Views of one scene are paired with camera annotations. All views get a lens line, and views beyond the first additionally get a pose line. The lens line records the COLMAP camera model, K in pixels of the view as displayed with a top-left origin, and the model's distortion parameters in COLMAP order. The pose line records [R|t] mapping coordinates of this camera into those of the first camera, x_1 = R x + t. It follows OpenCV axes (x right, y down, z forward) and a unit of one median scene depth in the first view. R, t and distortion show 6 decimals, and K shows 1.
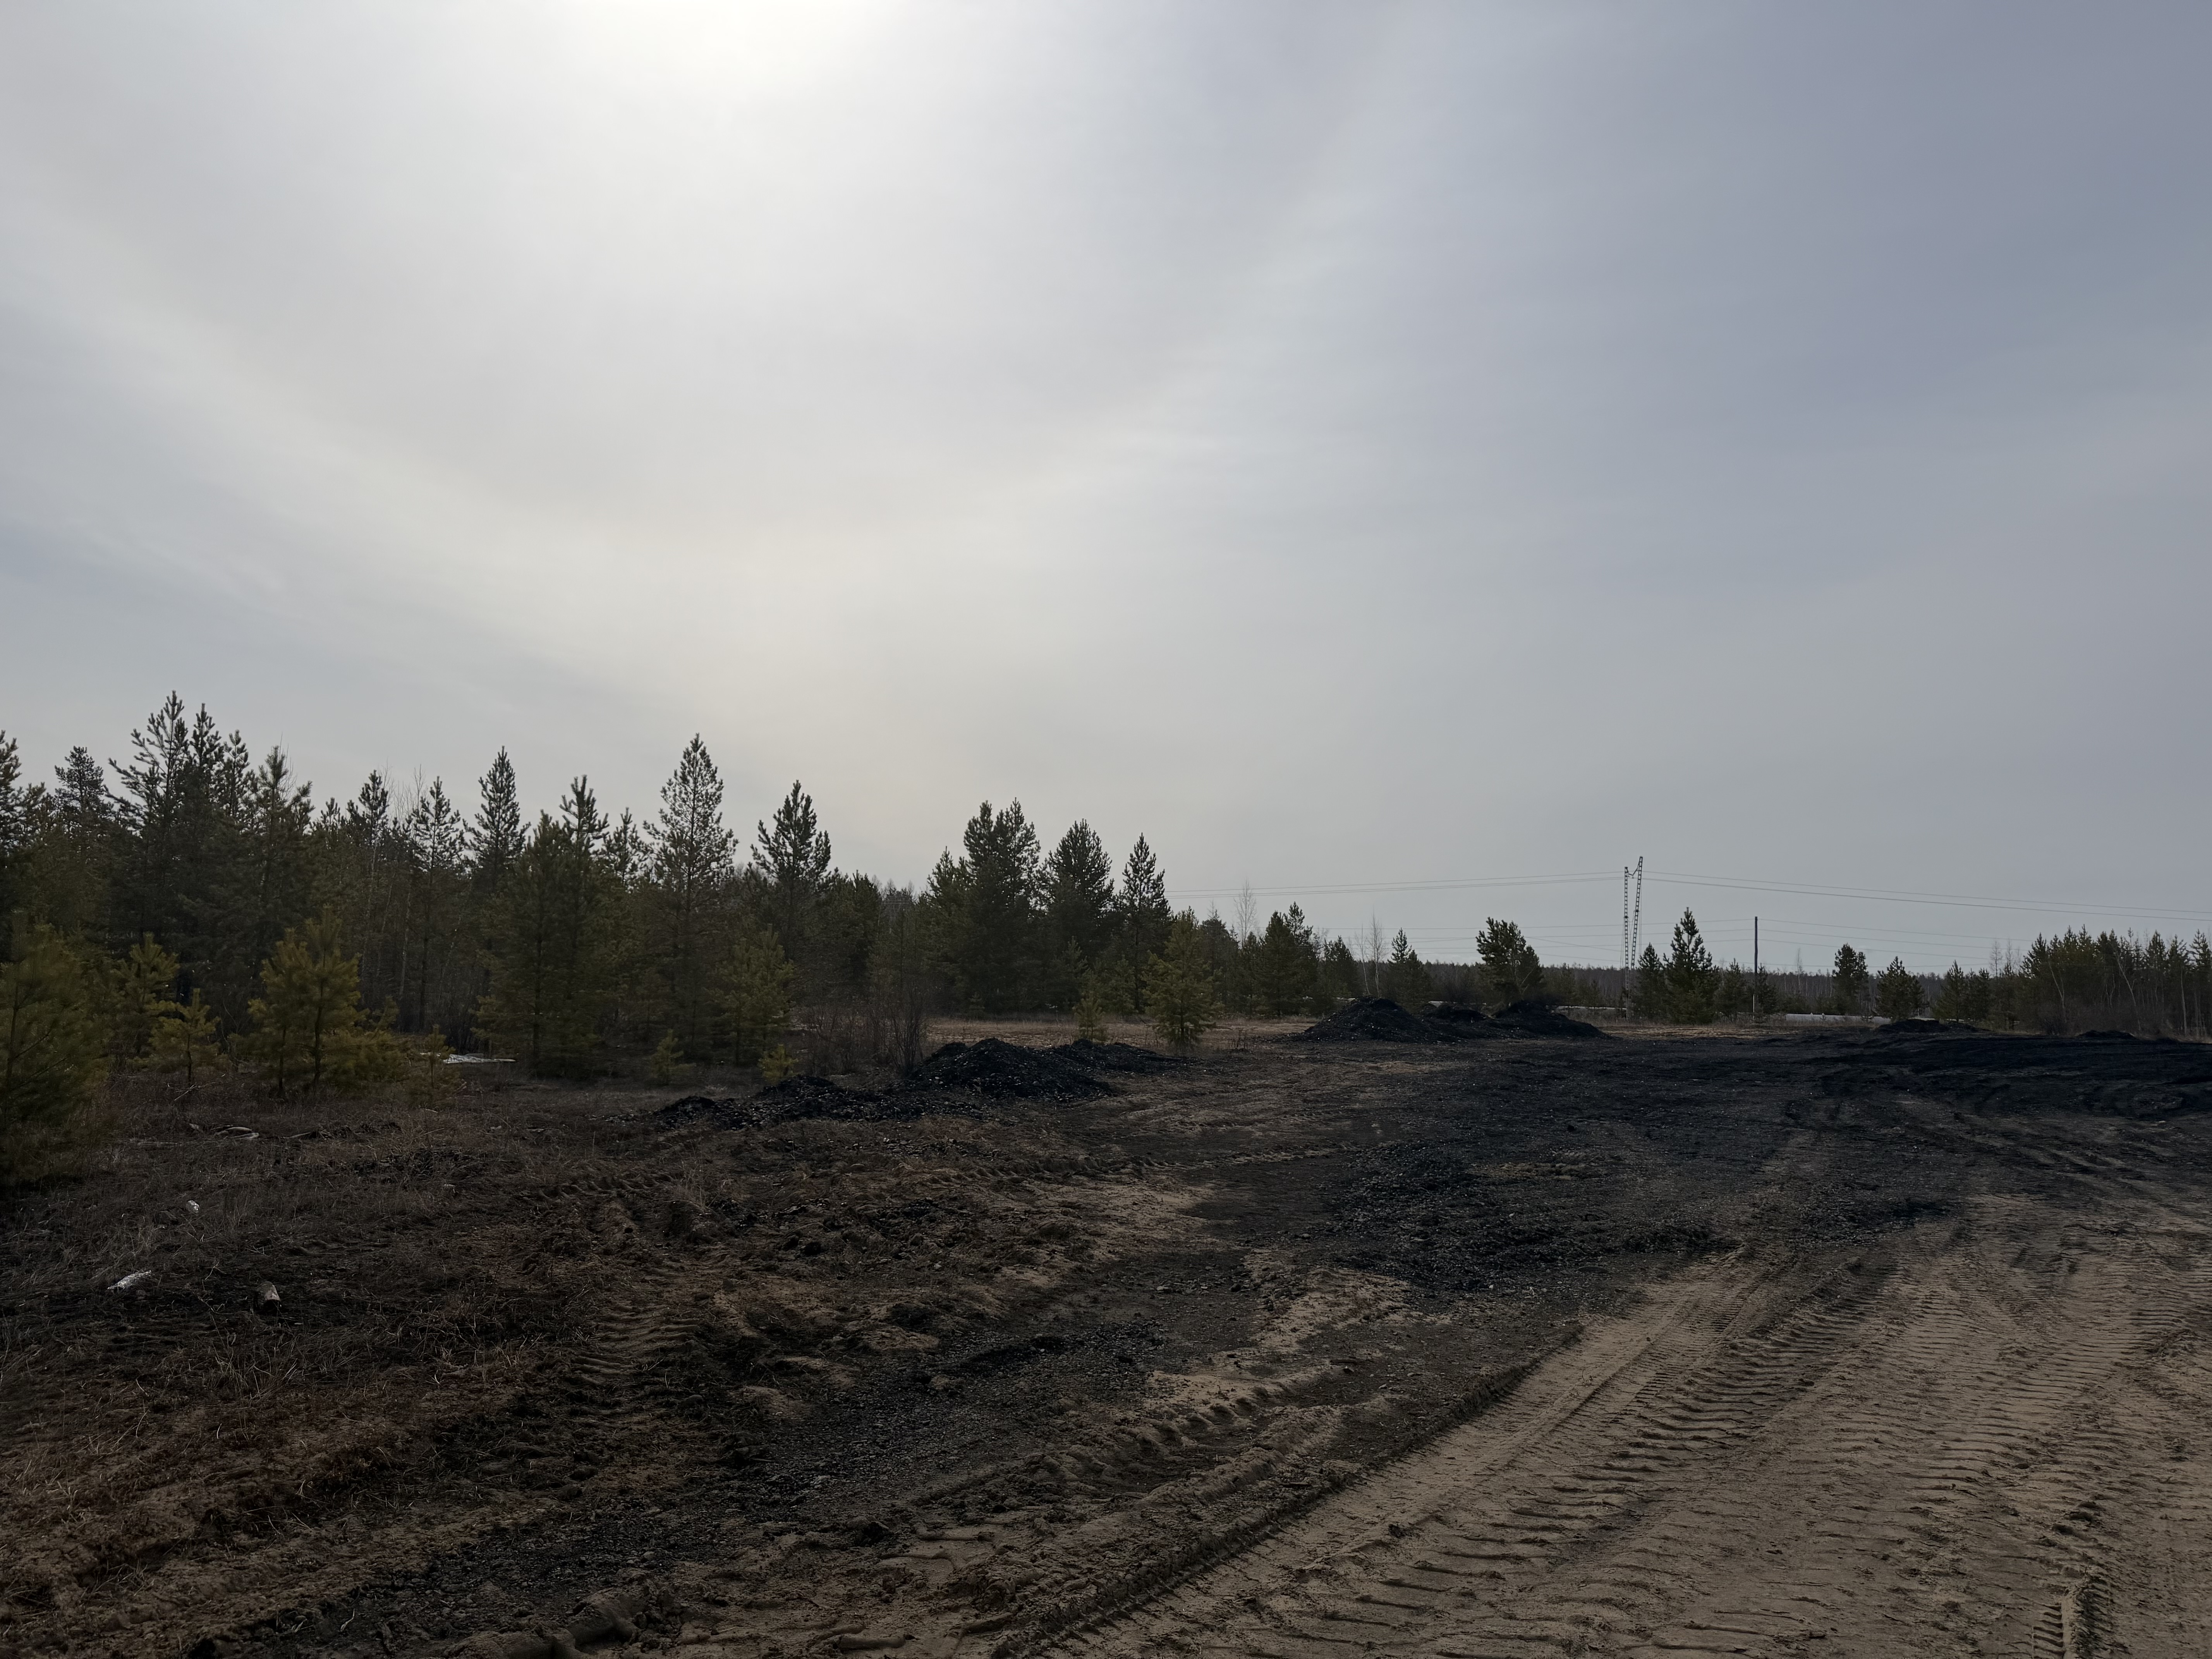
lens RADIAL K [[1568.2, 0, 1112.2], [0, 1568.2, 821.4], [0, 0, 1]] dist [0.148780, -0.211094]
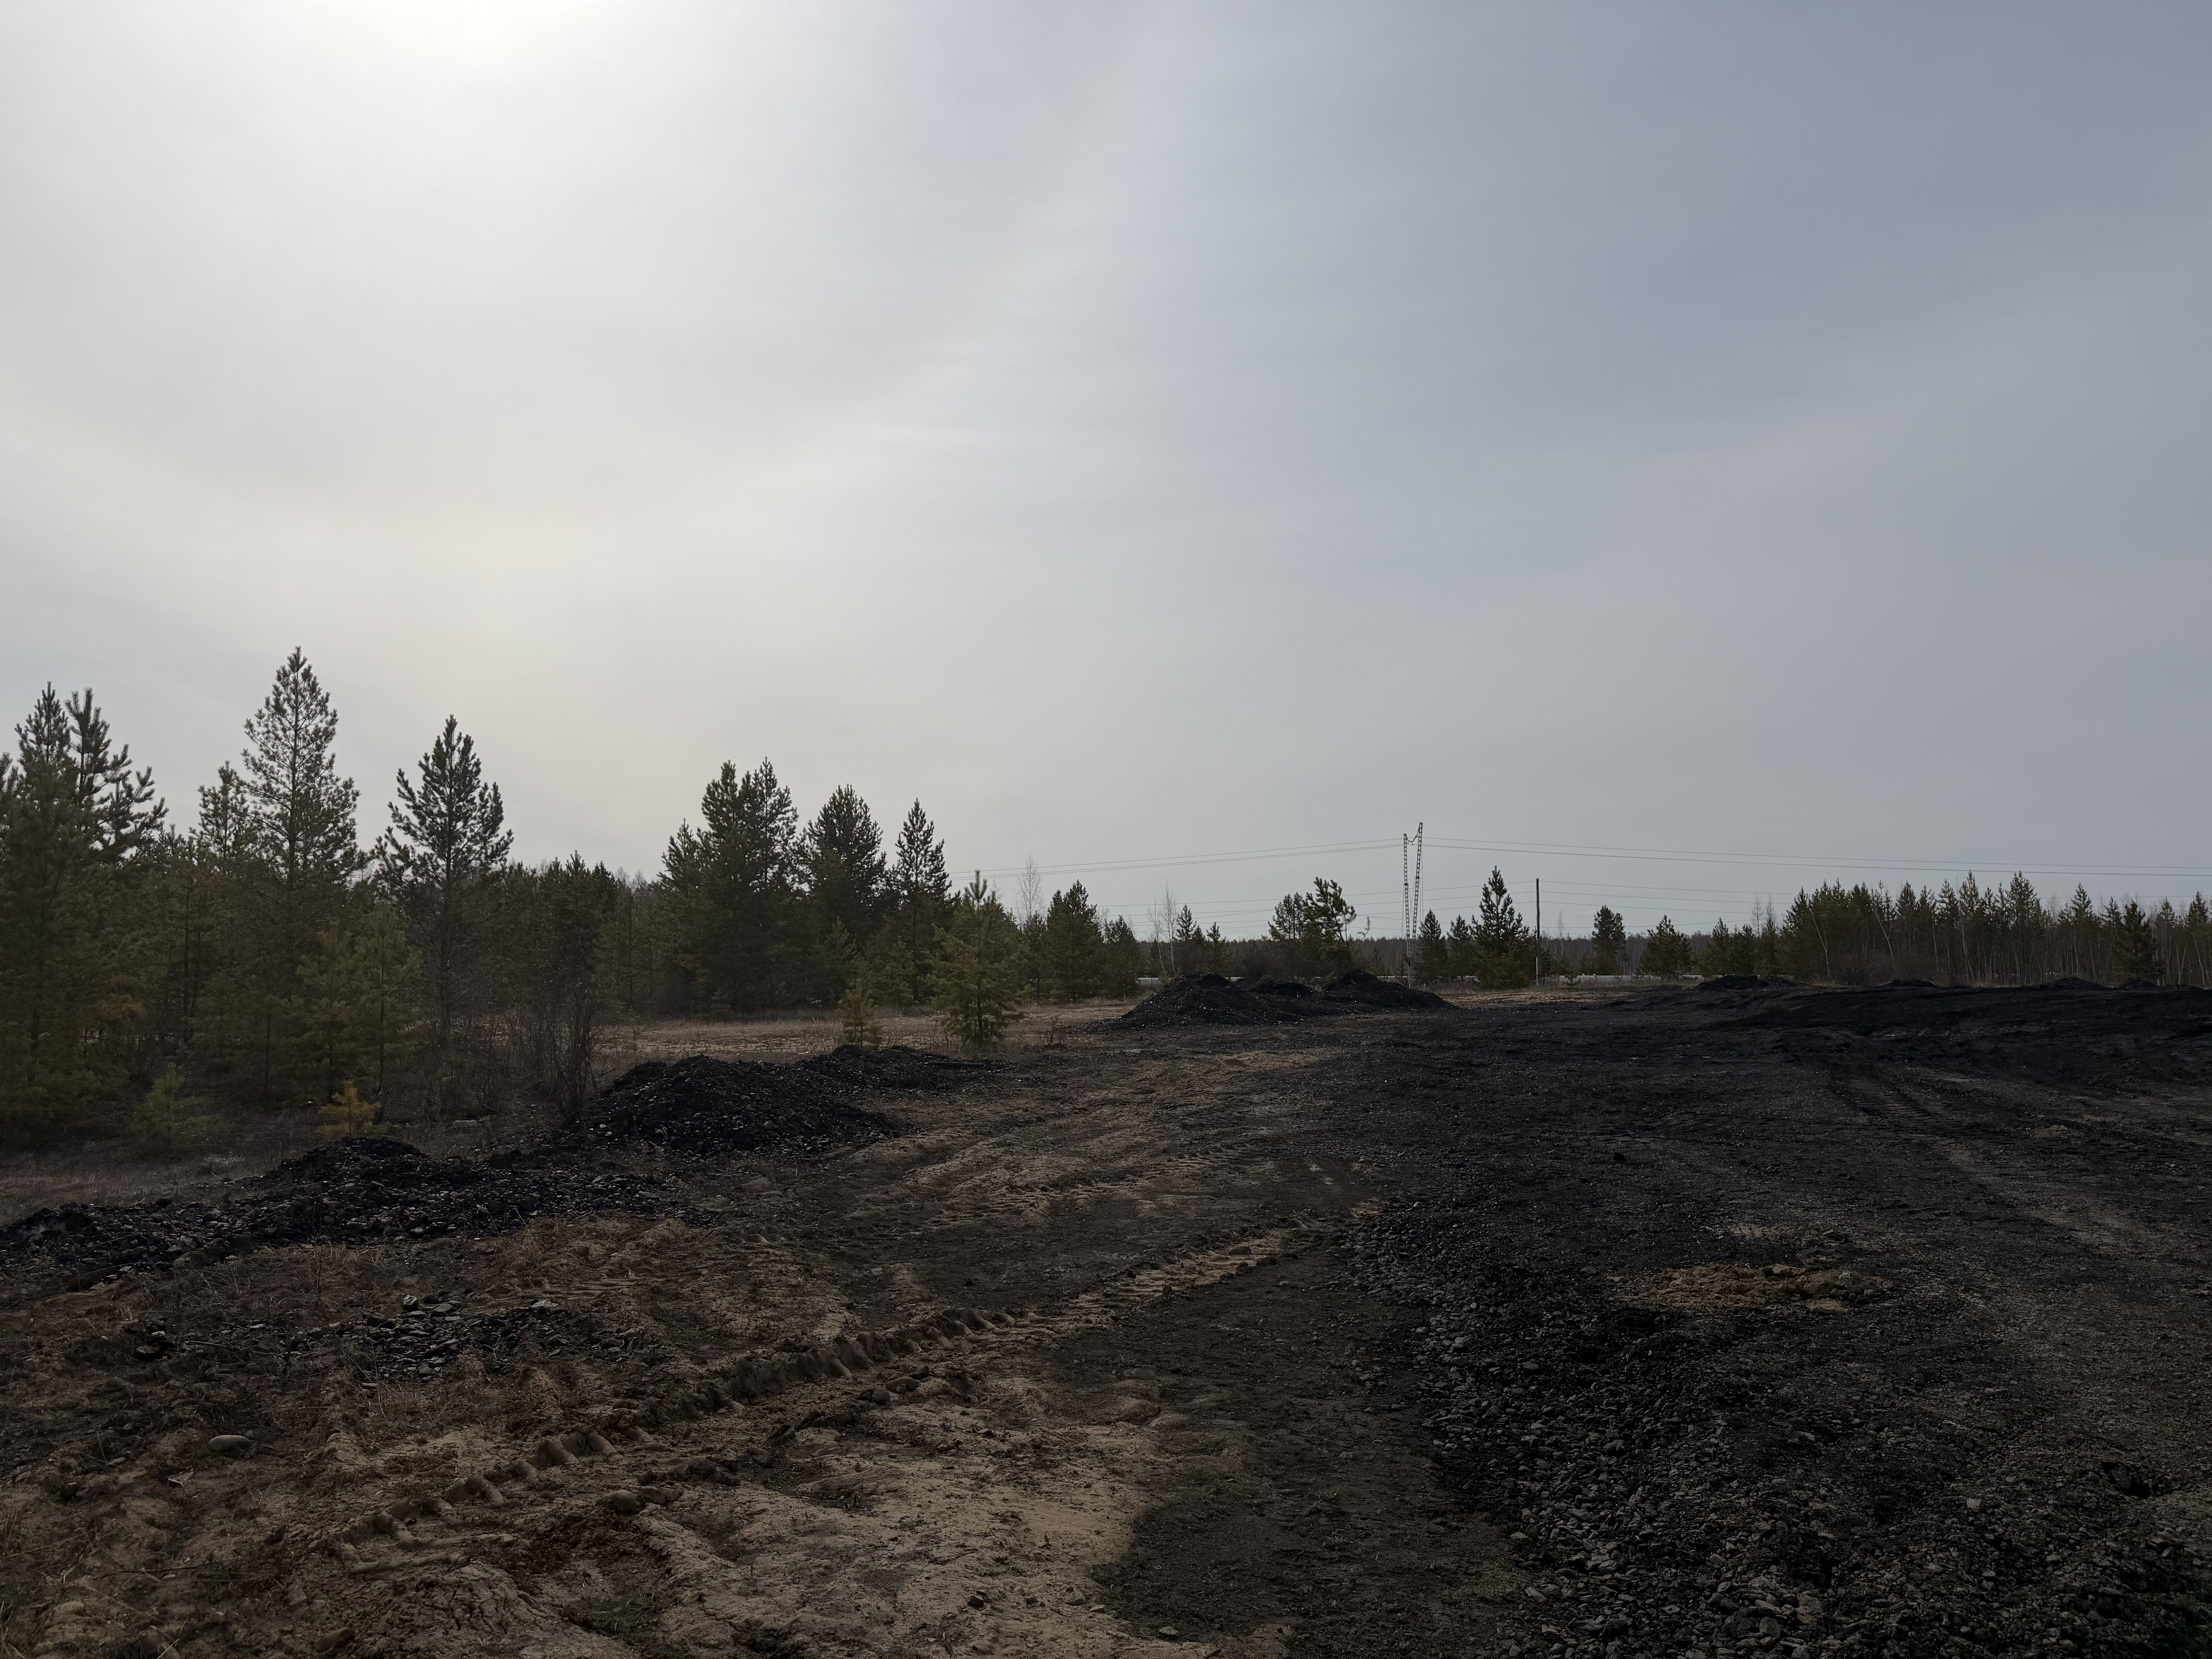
lens RADIAL K [[1568.2, 0, 1112.2], [0, 1568.2, 821.4], [0, 0, 1]] dist [0.148780, -0.211094]
pose [[0.989199, -0.024756, 0.144471, -0.000364], [0.023499, 0.999670, 0.010403, 0.017482], [-0.144681, -0.006896, 0.989454, 0.148436]]
